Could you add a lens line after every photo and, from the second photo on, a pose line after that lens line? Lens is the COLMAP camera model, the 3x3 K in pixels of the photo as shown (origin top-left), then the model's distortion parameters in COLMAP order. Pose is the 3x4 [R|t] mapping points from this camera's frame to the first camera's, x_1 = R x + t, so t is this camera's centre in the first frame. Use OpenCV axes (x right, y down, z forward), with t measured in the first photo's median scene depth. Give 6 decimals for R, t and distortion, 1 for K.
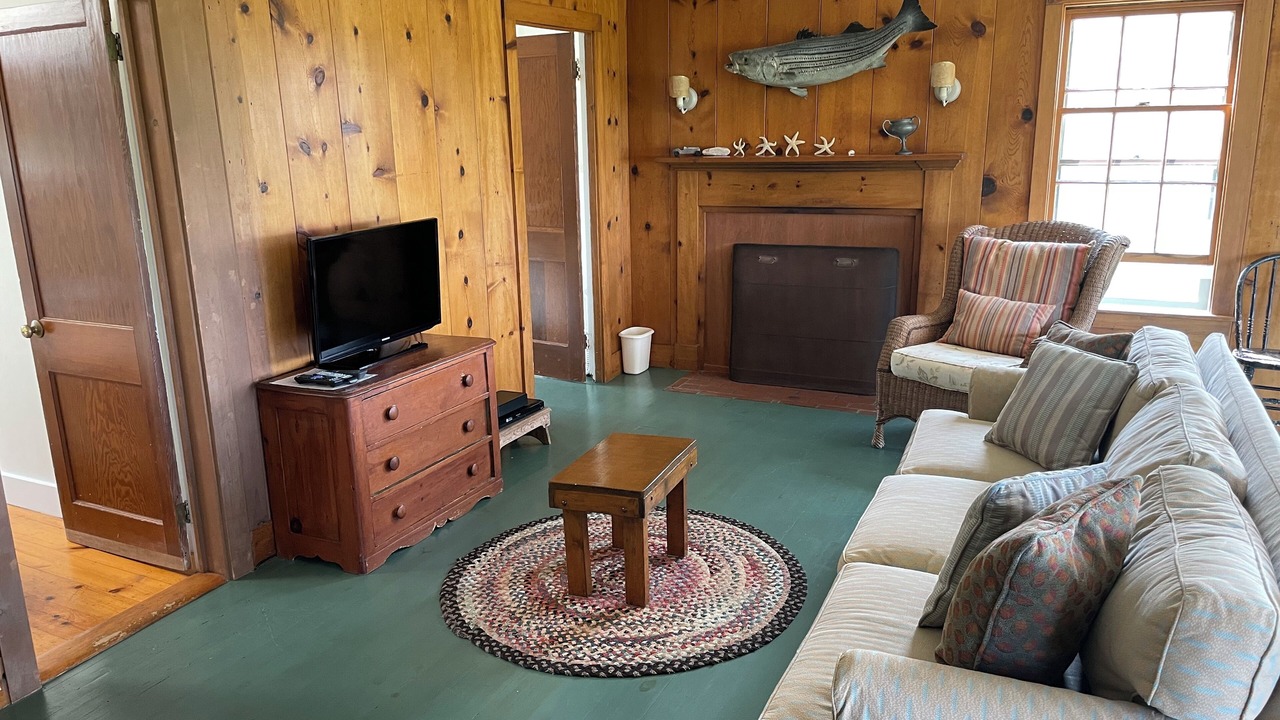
lens RADIAL K [[958.5, 0, 636.9], [0, 958.5, 366.4], [0, 0, 1]] dist [0.043316, -0.049589]
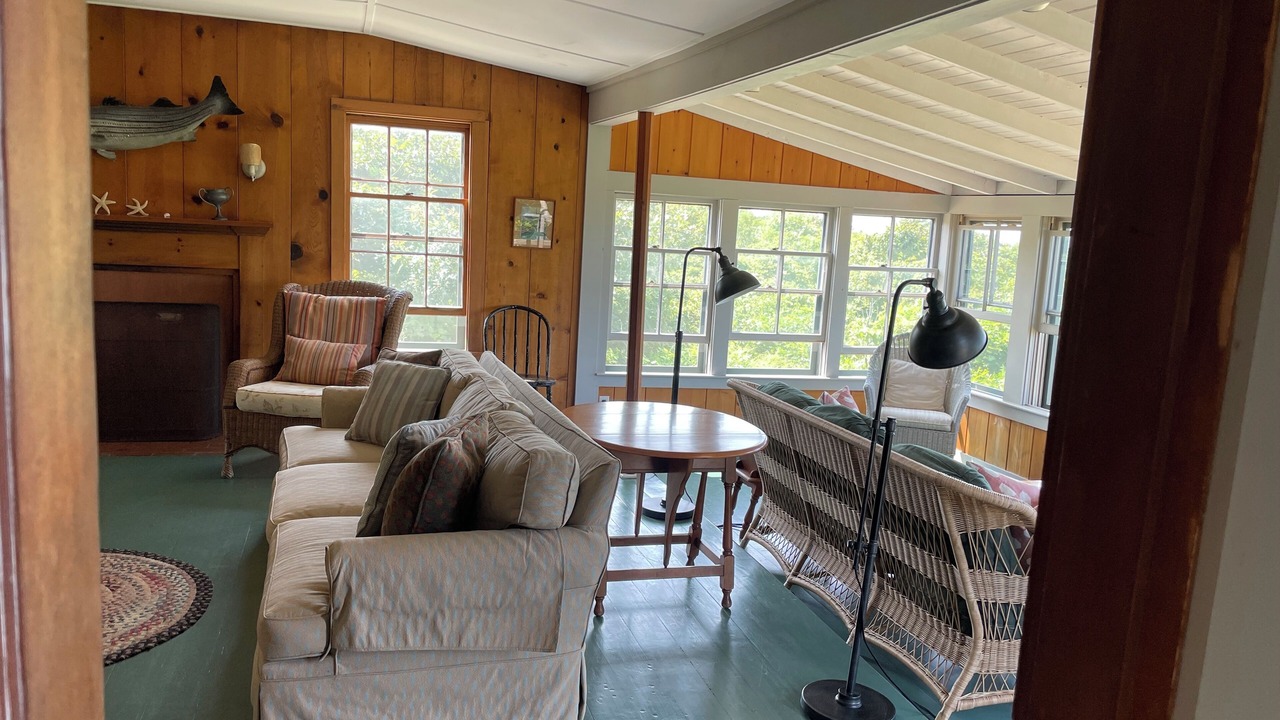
lens RADIAL K [[958.5, 0, 641.1], [0, 958.5, 358.3], [0, 0, 1]] dist [0.043316, -0.049589]
pose [[0.726099, -0.035763, 0.686660, -0.158289], [0.102415, 0.993132, -0.056573, 0.058598], [-0.679920, 0.111402, 0.724775, -0.140370]]
